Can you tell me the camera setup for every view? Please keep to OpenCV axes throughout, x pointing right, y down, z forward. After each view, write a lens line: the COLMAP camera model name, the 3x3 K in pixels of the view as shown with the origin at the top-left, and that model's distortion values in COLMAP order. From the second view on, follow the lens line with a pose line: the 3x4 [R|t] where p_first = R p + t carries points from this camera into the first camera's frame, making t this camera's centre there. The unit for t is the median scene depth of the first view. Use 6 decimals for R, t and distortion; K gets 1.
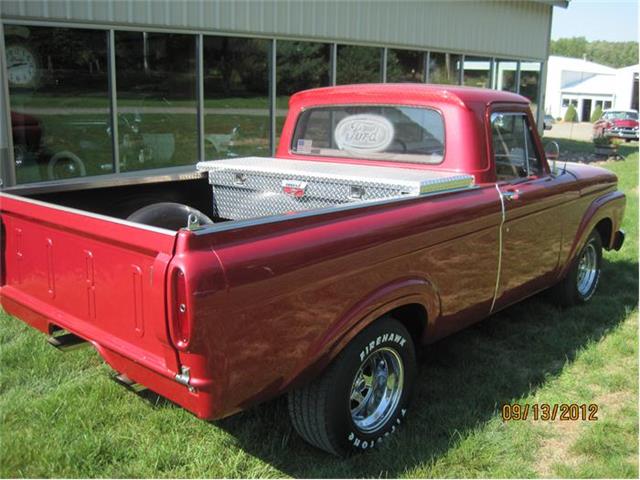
lens RADIAL K [[652.6, 0, 316.1], [0, 652.6, 236.6], [0, 0, 1]] dist [-0.164357, 0.120723]
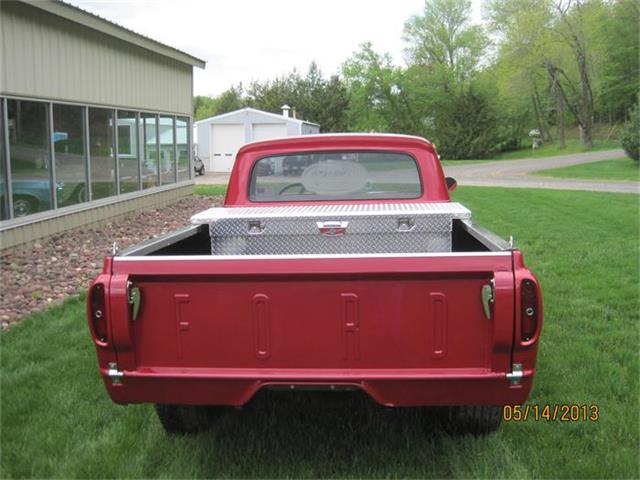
lens RADIAL K [[652.6, 0, 316.1], [0, 652.6, 236.6], [0, 0, 1]] dist [-0.164357, 0.120723]
pose [[0.812328, -0.099015, 0.574734, -0.709712], [0.147455, 0.988333, -0.038143, -0.023729], [-0.564252, 0.115732, 0.817451, 0.129168]]
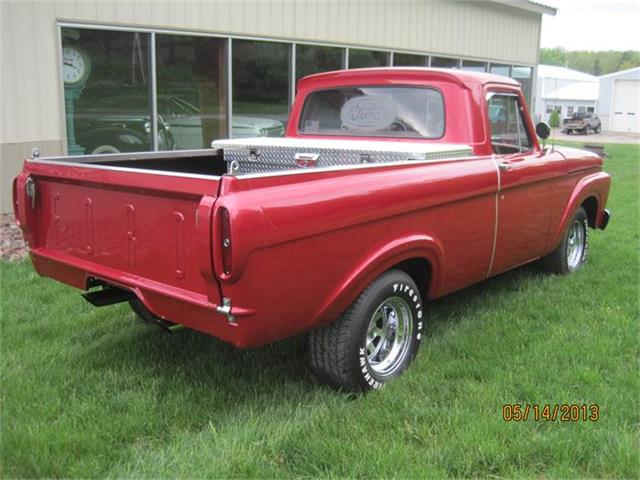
lens RADIAL K [[652.6, 0, 316.1], [0, 652.6, 236.6], [0, 0, 1]] dist [-0.164357, 0.120723]
pose [[0.999720, -0.005529, 0.023028, -0.045514], [0.005819, 0.999904, -0.012541, 0.068856], [-0.022956, 0.012672, 0.999656, -0.083109]]
